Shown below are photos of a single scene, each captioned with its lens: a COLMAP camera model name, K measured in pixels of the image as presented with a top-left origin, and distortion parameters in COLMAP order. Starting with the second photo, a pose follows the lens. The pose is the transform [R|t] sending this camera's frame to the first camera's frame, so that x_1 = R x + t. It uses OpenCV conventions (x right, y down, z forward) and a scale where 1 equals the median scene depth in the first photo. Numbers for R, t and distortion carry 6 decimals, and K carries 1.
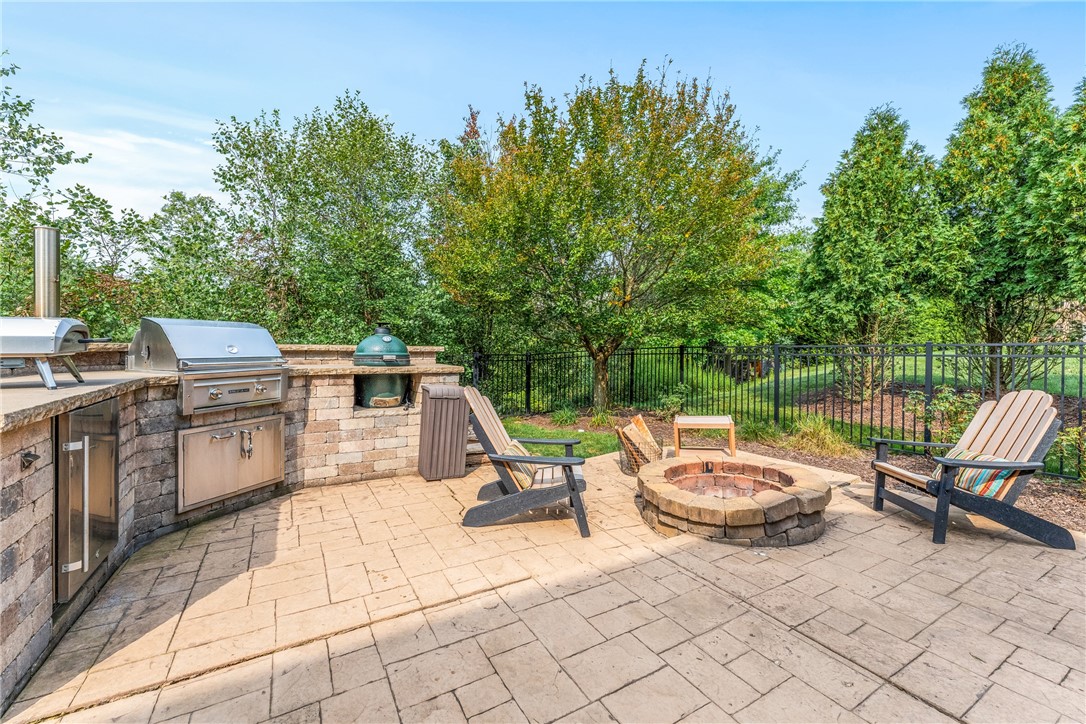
lens RADIAL K [[438.1, 0, 543.5], [0, 438.1, 350.1], [0, 0, 1]] dist [0.000106, 0.000224]
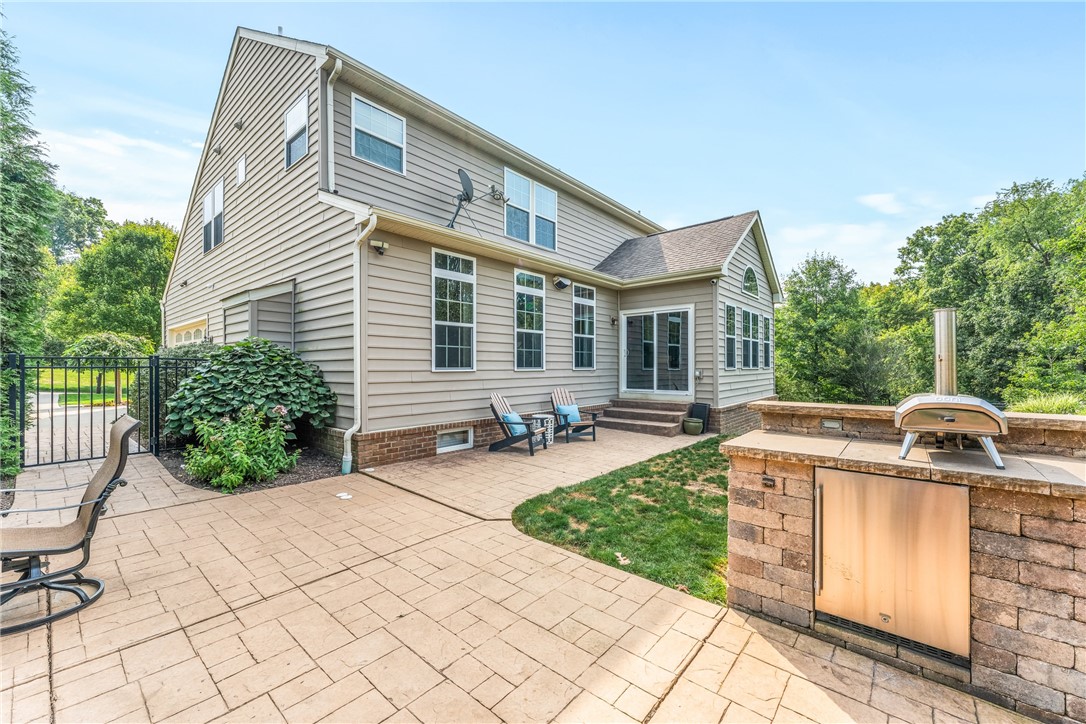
lens RADIAL K [[438.1, 0, 539.4], [0, 438.1, 364.5], [0, 0, 1]] dist [0.000106, 0.000224]
pose [[-0.947341, -0.013284, -0.319950, 0.054232], [-0.017090, 0.999813, 0.009090, -0.065094], [0.319770, 0.014079, -0.947391, 0.782582]]
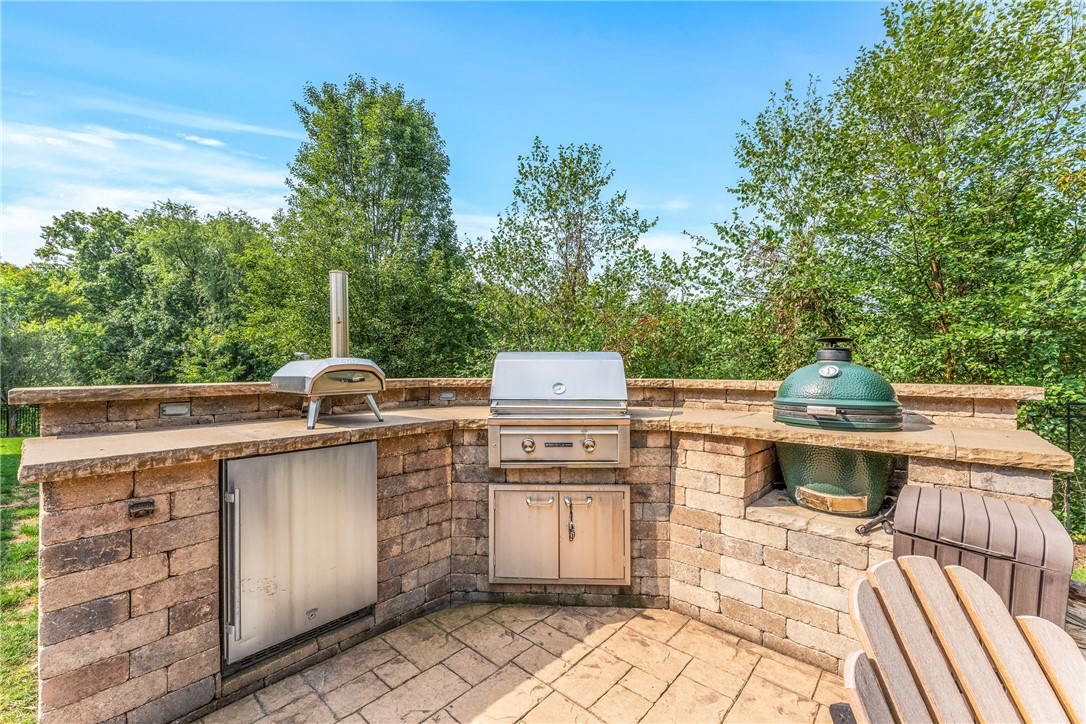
lens RADIAL K [[438.1, 0, 544.8], [0, 438.1, 369.6], [0, 0, 1]] dist [0.000106, 0.000224]
pose [[0.310151, -0.010548, -0.950629, 0.002898], [-0.008496, 0.999868, -0.013866, -0.016735], [0.950649, 0.012377, 0.310021, 0.531531]]
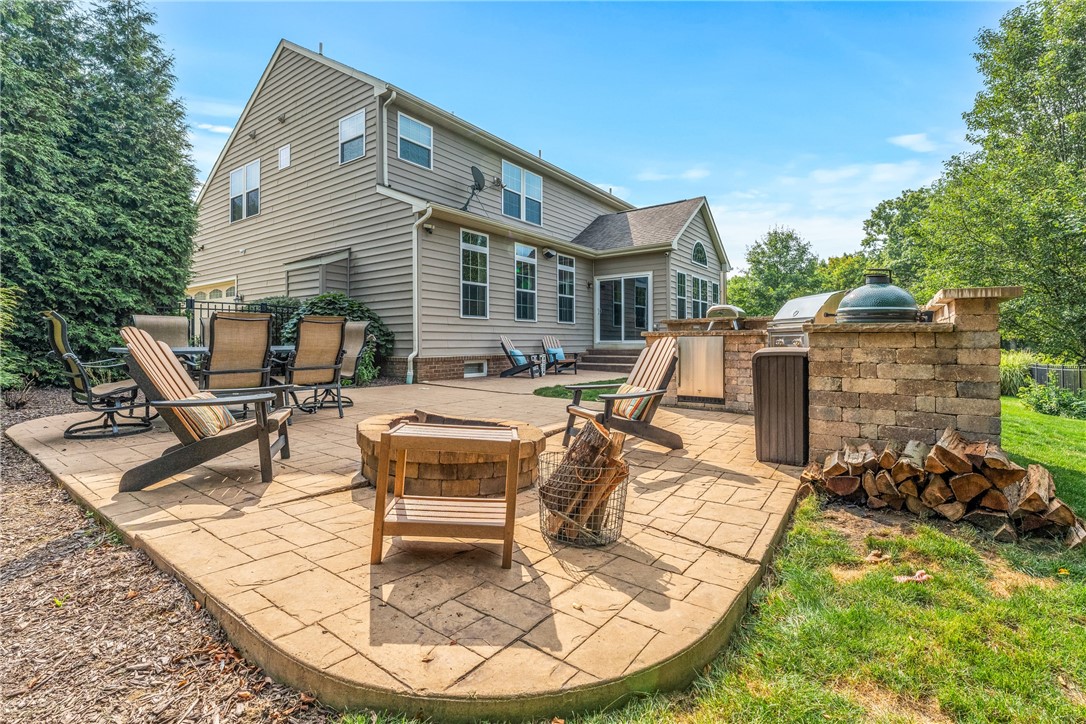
lens RADIAL K [[518.6, 0, 543.4], [0, 518.6, 335.9], [0, 0, 1]] dist [0.002226, 0.000195]
pose [[-0.915575, -0.018284, -0.401731, 0.527944], [-0.016612, 0.999833, -0.007646, 0.072412], [0.401804, -0.000327, -0.915726, 1.610287]]
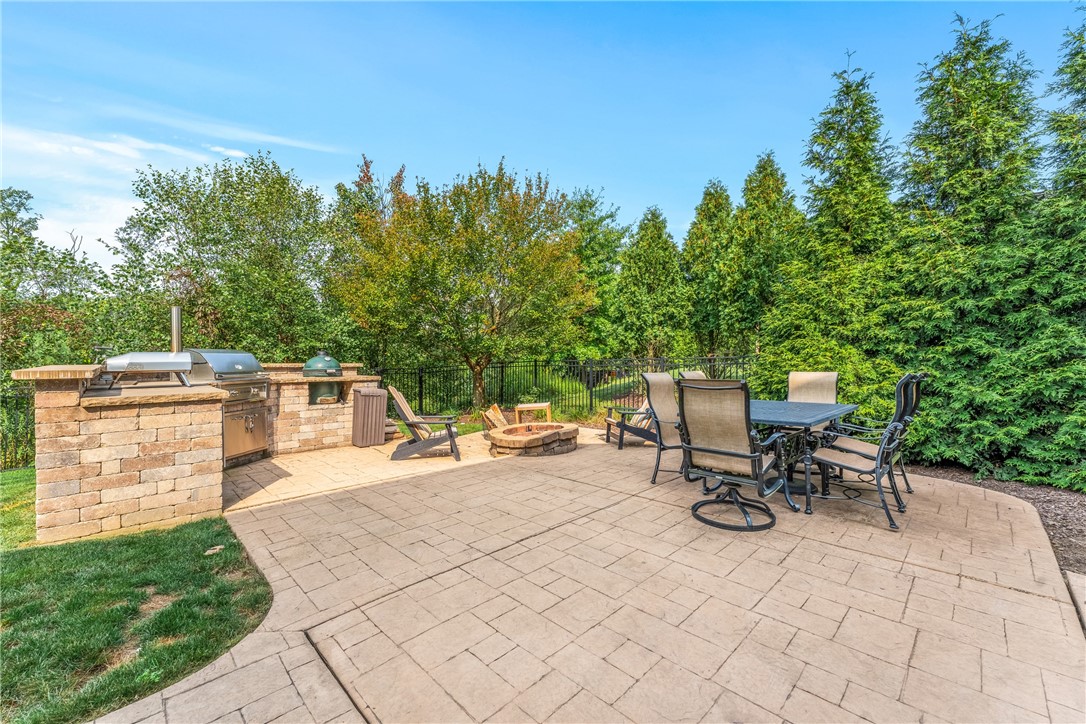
lens RADIAL K [[438.1, 0, 546.1], [0, 438.1, 370.9], [0, 0, 1]] dist [0.000106, 0.000224]
pose [[0.967552, -0.017907, 0.252036, -0.006219], [0.014048, 0.999755, 0.017104, 0.000767], [-0.252281, -0.013008, 0.967567, -0.639540]]
